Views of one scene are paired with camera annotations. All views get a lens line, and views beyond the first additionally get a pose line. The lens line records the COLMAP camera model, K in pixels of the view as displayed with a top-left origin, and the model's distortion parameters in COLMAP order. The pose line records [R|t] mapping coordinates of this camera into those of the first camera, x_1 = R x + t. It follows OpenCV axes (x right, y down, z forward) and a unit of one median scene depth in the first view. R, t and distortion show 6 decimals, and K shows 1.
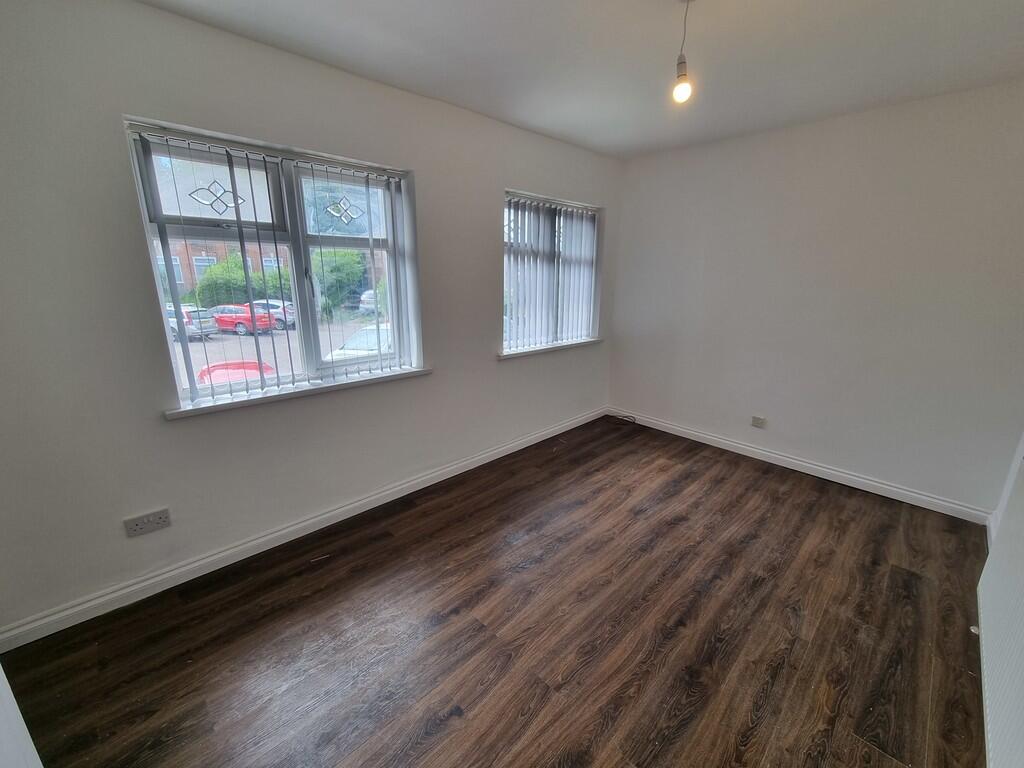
lens RADIAL K [[422.2, 0, 514.5], [0, 422.2, 382.0], [0, 0, 1]] dist [-0.001799, -0.000063]
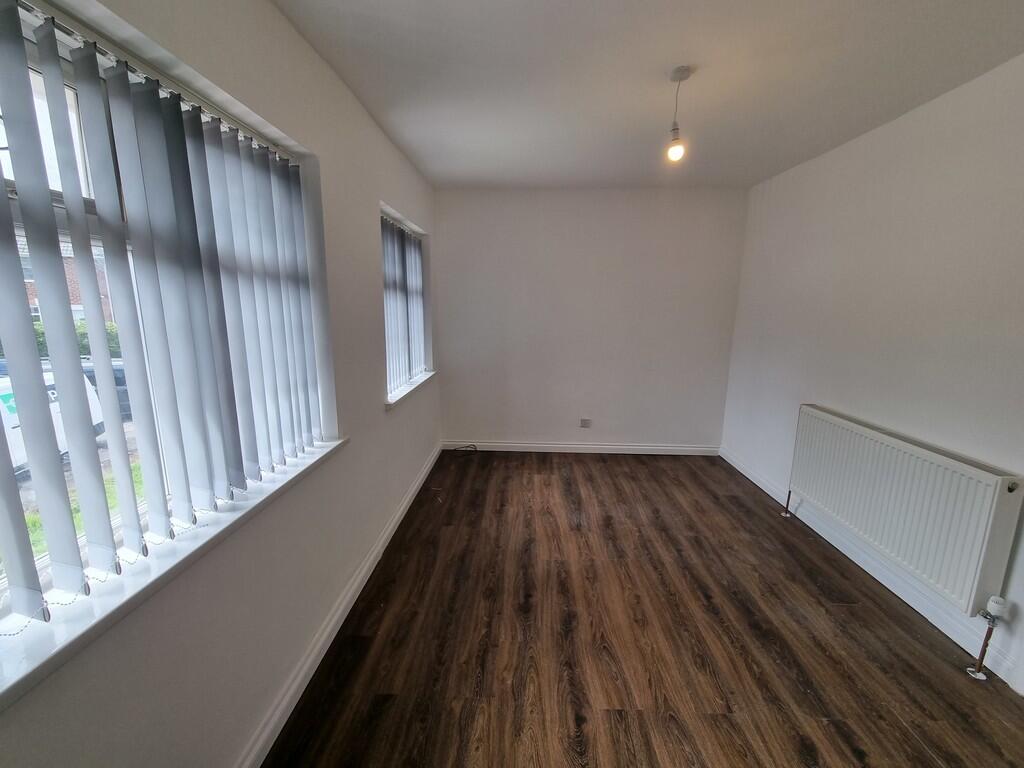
lens RADIAL K [[422.2, 0, 512.6], [0, 422.2, 384.3], [0, 0, 1]] dist [-0.001799, -0.000063]
pose [[0.716554, -0.137690, 0.683807, -0.520903], [0.178025, 0.983958, 0.011577, -0.088379], [-0.674432, 0.113439, 0.729571, 0.322295]]
